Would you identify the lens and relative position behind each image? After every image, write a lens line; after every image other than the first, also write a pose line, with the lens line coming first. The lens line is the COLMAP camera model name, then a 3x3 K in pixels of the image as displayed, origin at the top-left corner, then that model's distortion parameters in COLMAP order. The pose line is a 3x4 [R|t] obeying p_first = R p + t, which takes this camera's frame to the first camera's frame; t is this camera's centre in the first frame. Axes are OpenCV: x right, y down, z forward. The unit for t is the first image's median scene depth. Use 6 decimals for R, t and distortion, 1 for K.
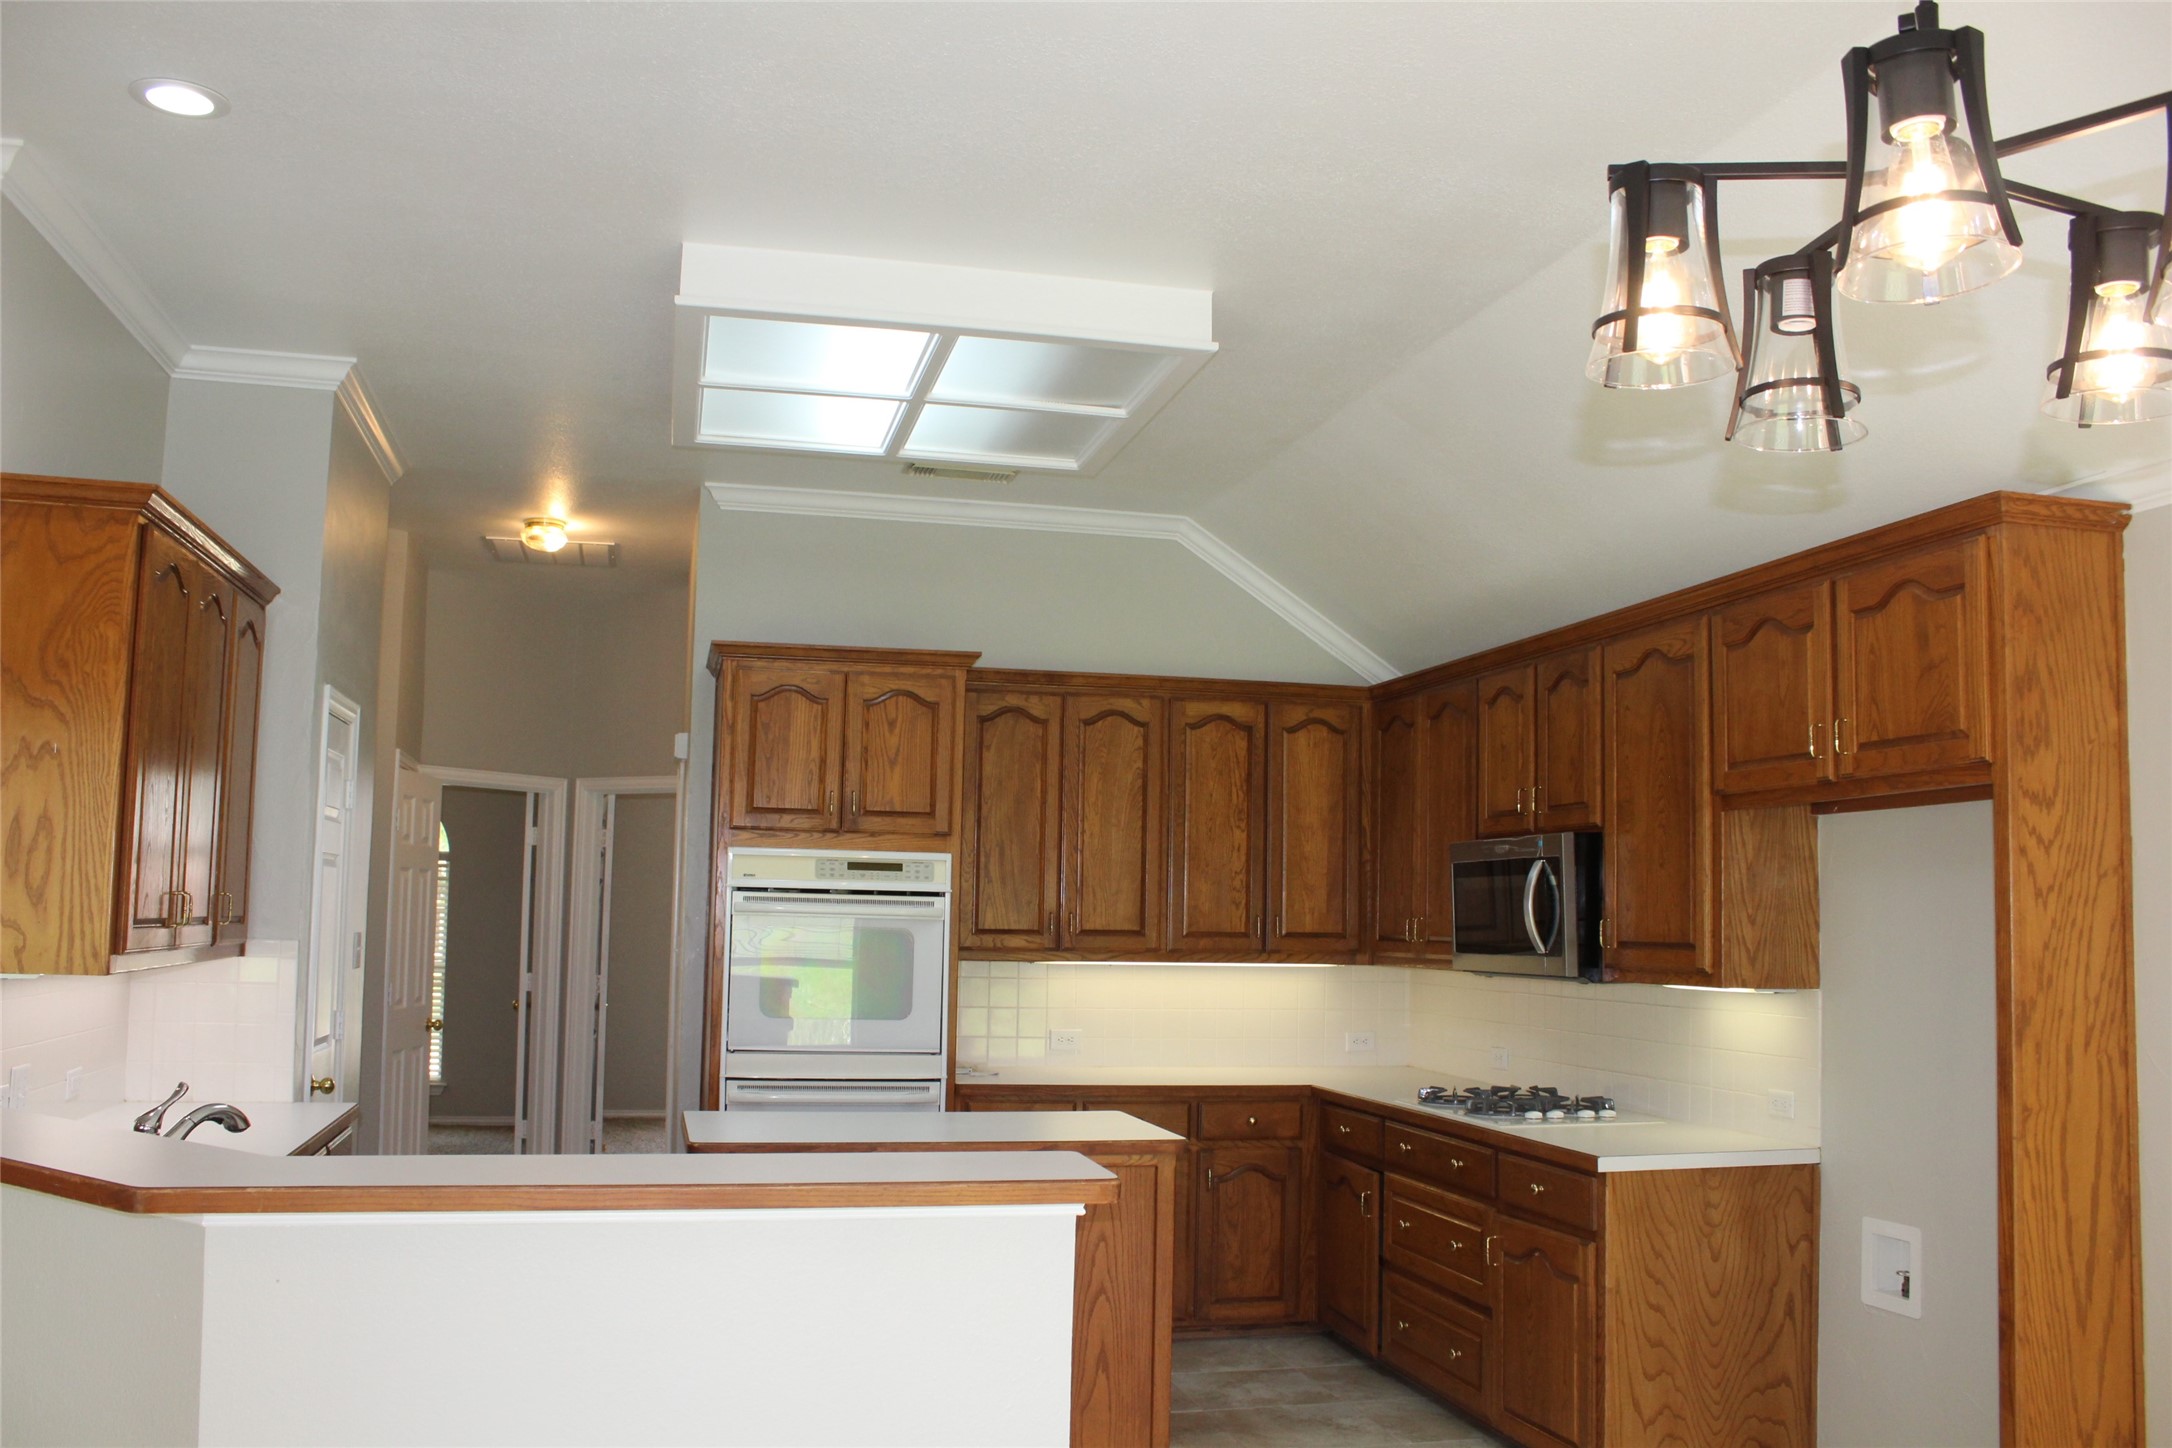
lens RADIAL K [[1835.0, 0, 1086.6], [0, 1835.0, 764.1], [0, 0, 1]] dist [-0.193960, 0.242009]
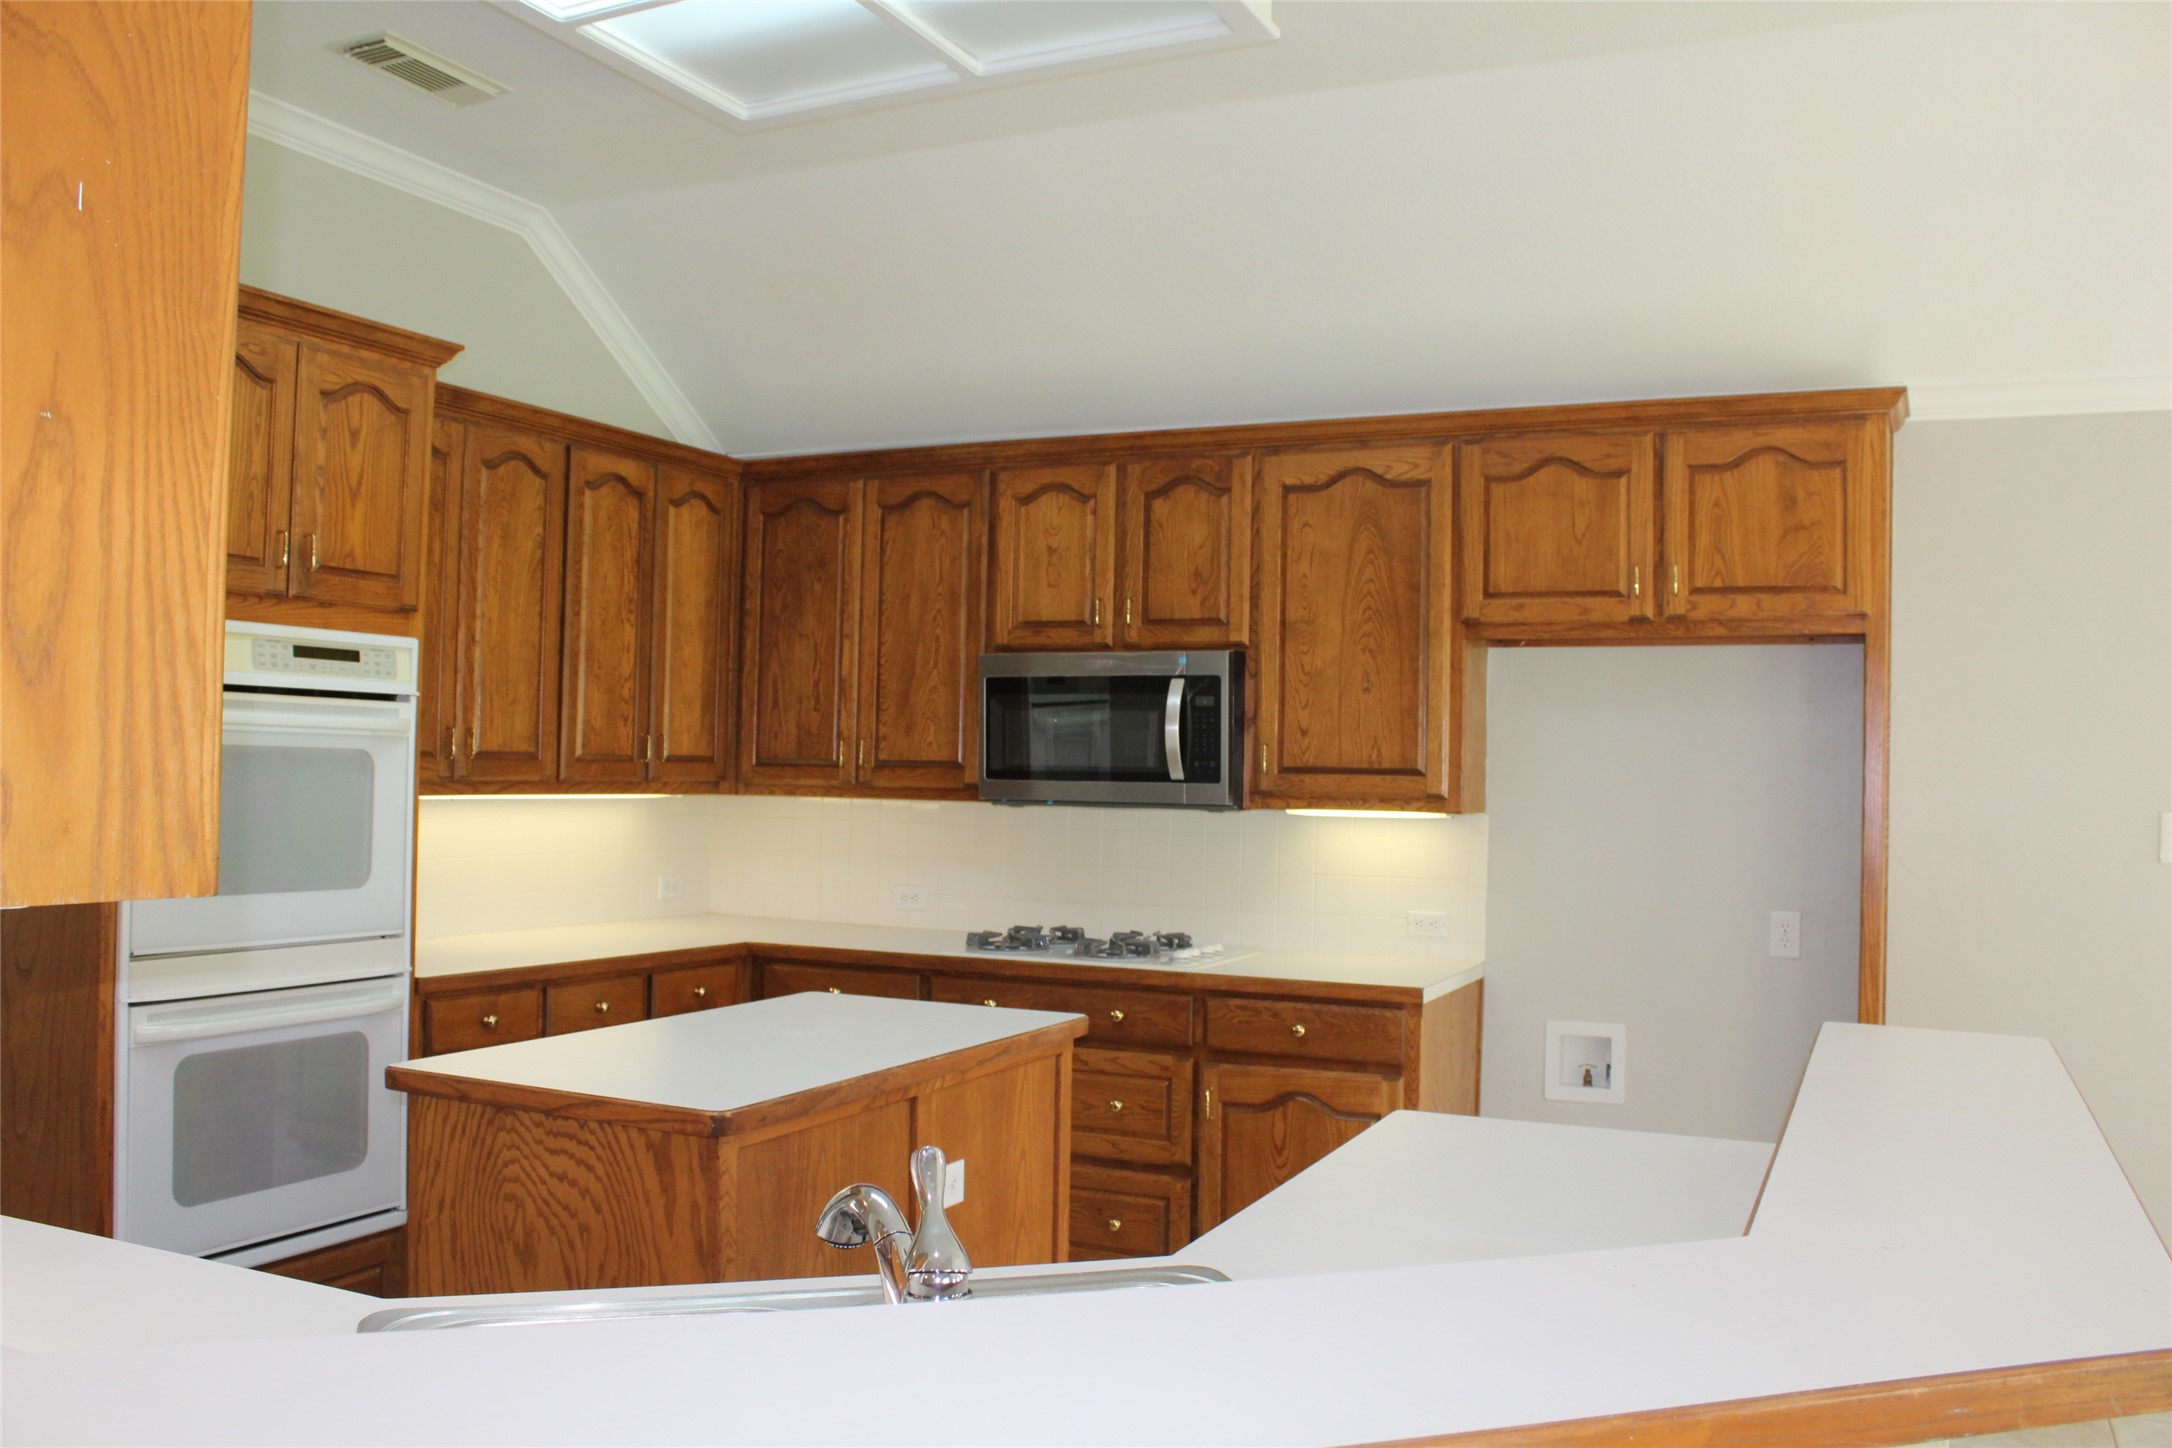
lens RADIAL K [[1835.0, 0, 1086.6], [0, 1835.0, 764.1], [0, 0, 1]] dist [-0.193960, 0.242009]
pose [[0.619957, -0.003608, 0.784627, -0.493246], [-0.072168, 0.995488, 0.061599, 0.041032], [-0.781310, -0.094814, 0.616900, 0.446039]]
